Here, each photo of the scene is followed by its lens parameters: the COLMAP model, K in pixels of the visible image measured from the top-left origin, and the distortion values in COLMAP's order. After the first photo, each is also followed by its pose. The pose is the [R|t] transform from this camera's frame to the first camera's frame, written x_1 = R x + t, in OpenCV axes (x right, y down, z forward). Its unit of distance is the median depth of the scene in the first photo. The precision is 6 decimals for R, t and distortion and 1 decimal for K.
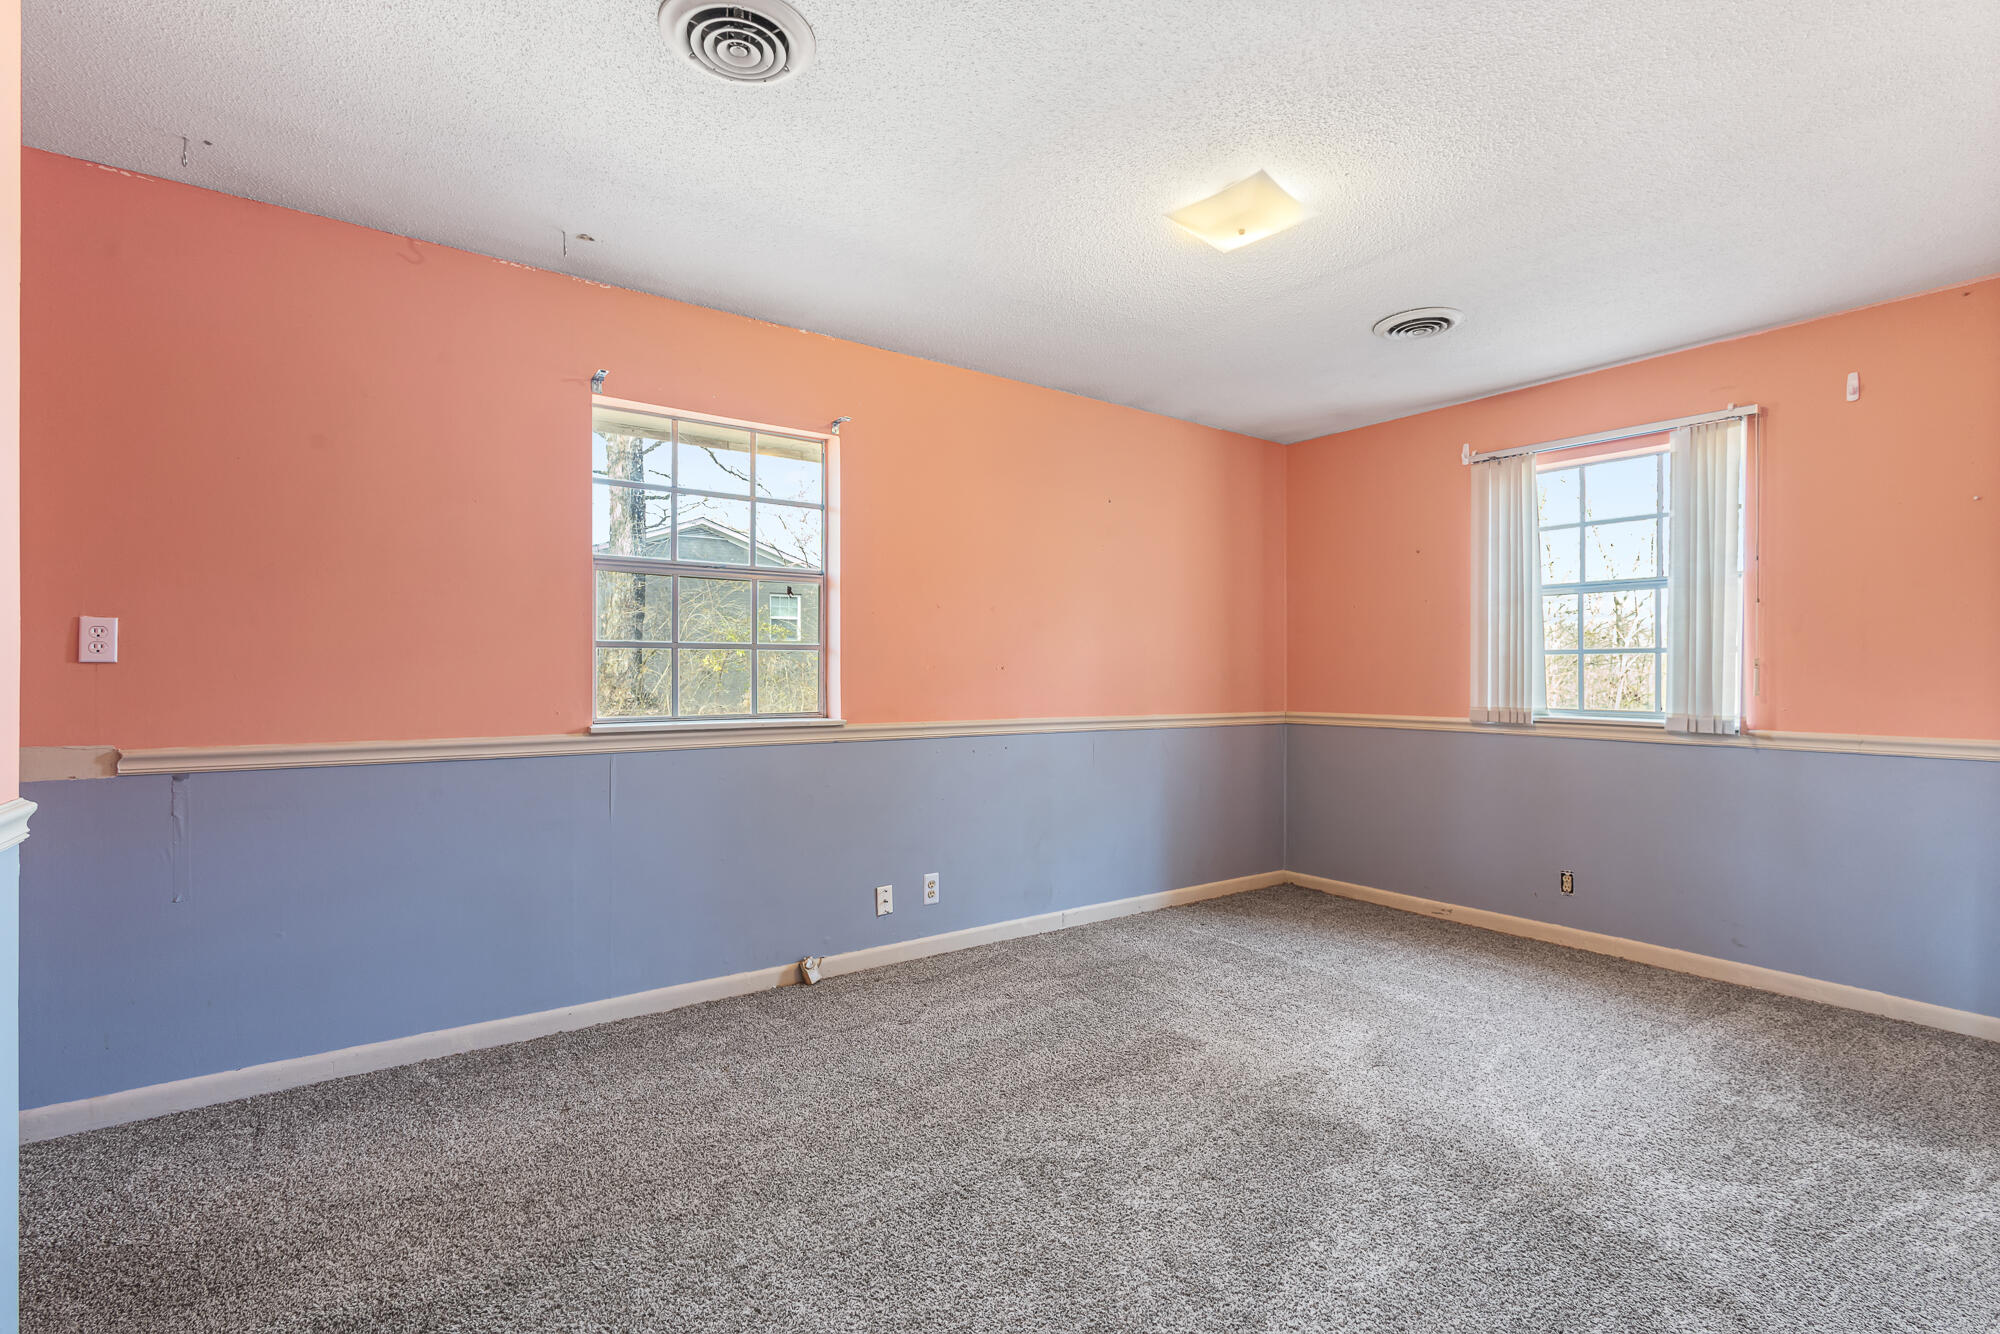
lens RADIAL K [[936.3, 0, 1000.5], [0, 936.3, 675.7], [0, 0, 1]] dist [-0.002940, 0.000813]
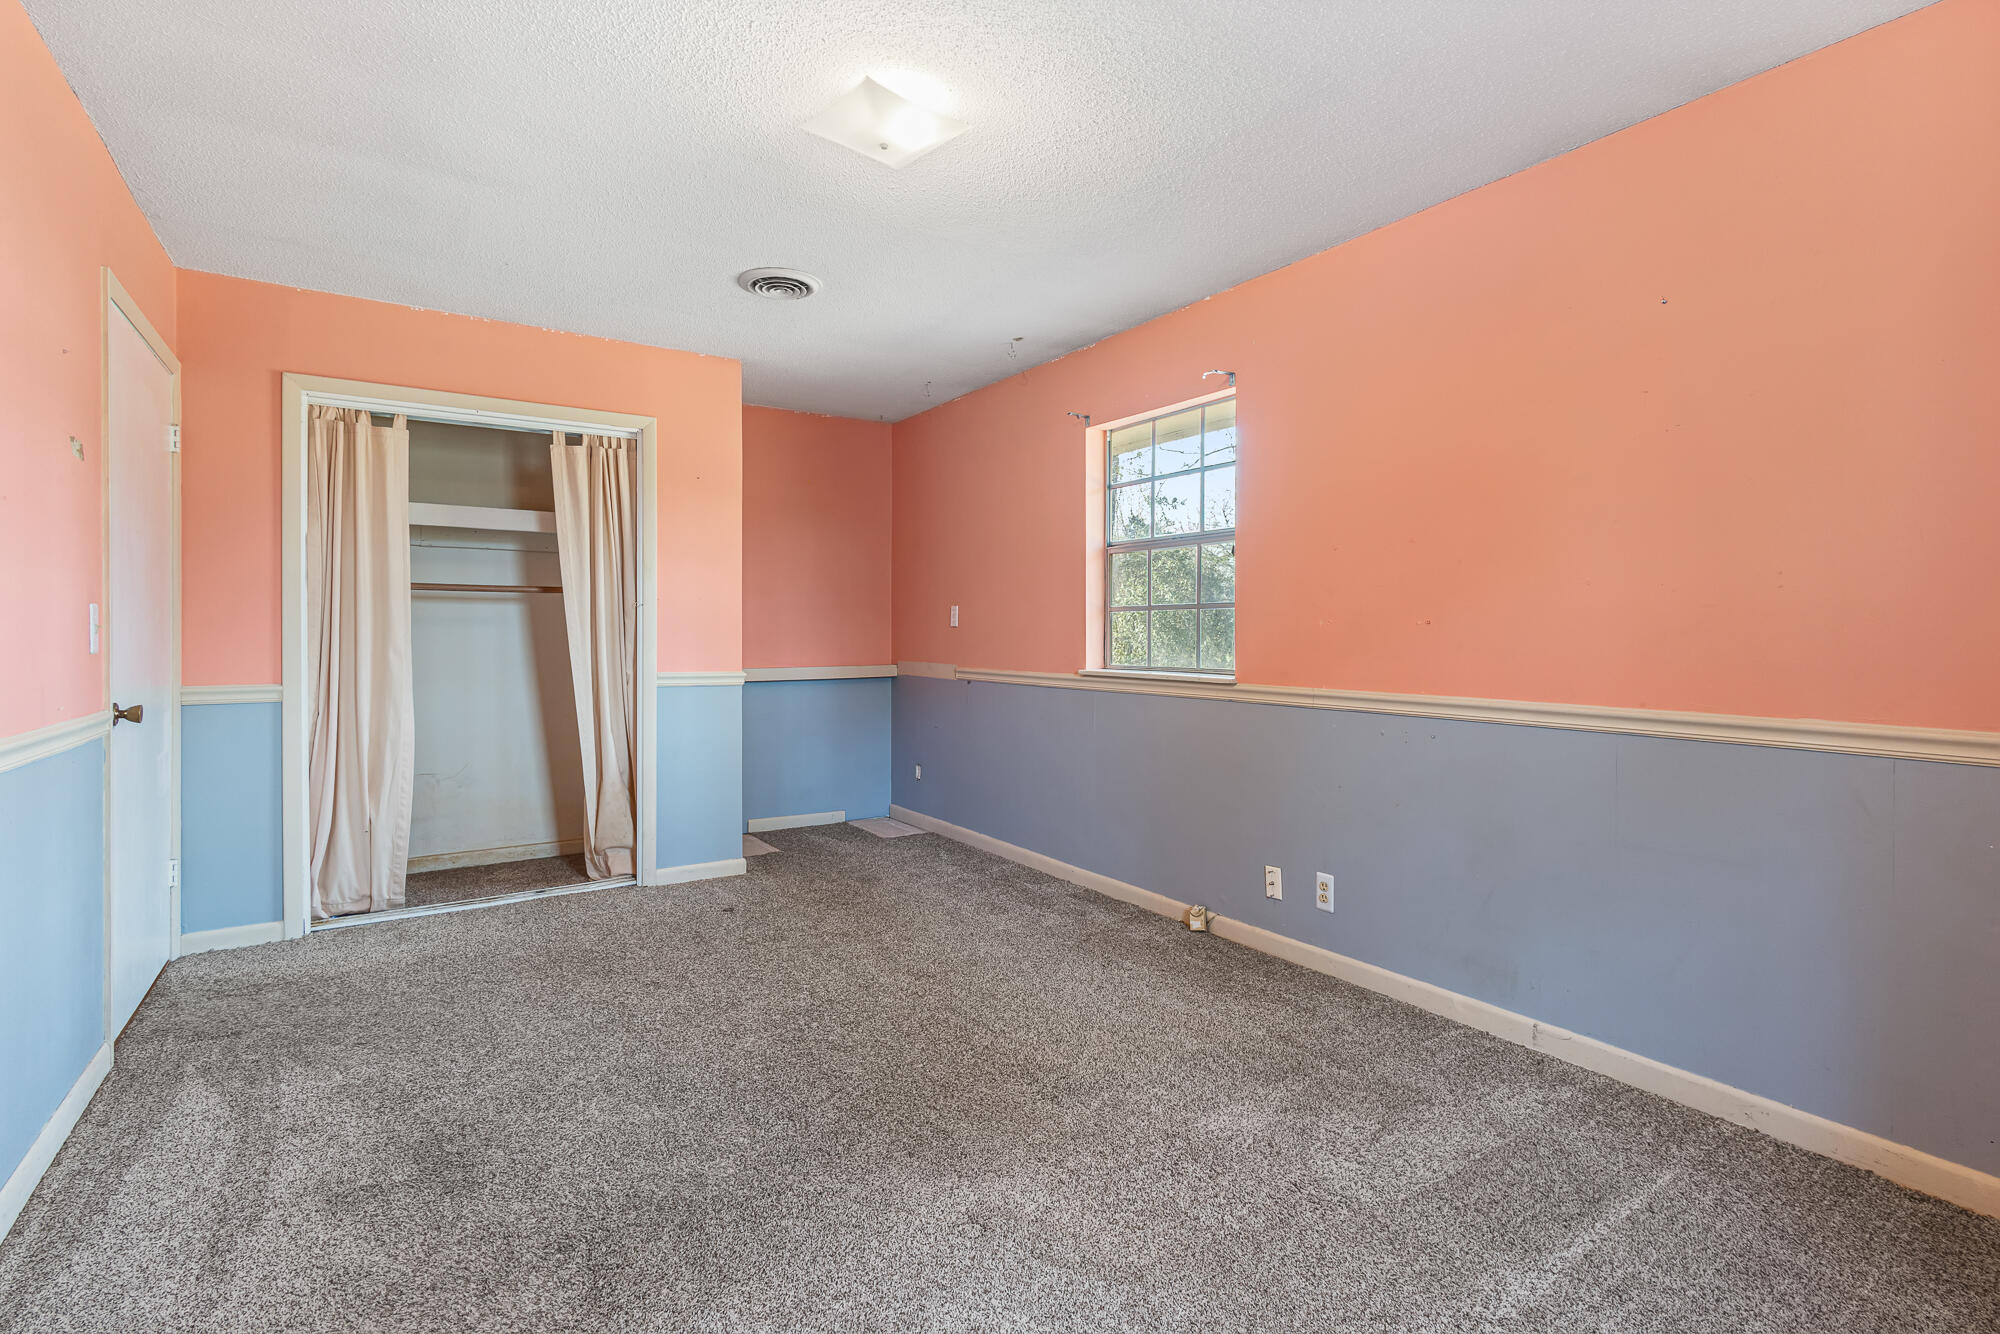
lens RADIAL K [[935.3, 0, 996.3], [0, 935.3, 651.9], [0, 0, 1]] dist [0.000225, 0.000537]
pose [[-0.041118, 0.012819, -0.999072, 0.787413], [-0.013739, 0.999816, 0.013394, 0.008745], [0.999060, 0.014277, -0.040934, 0.767874]]
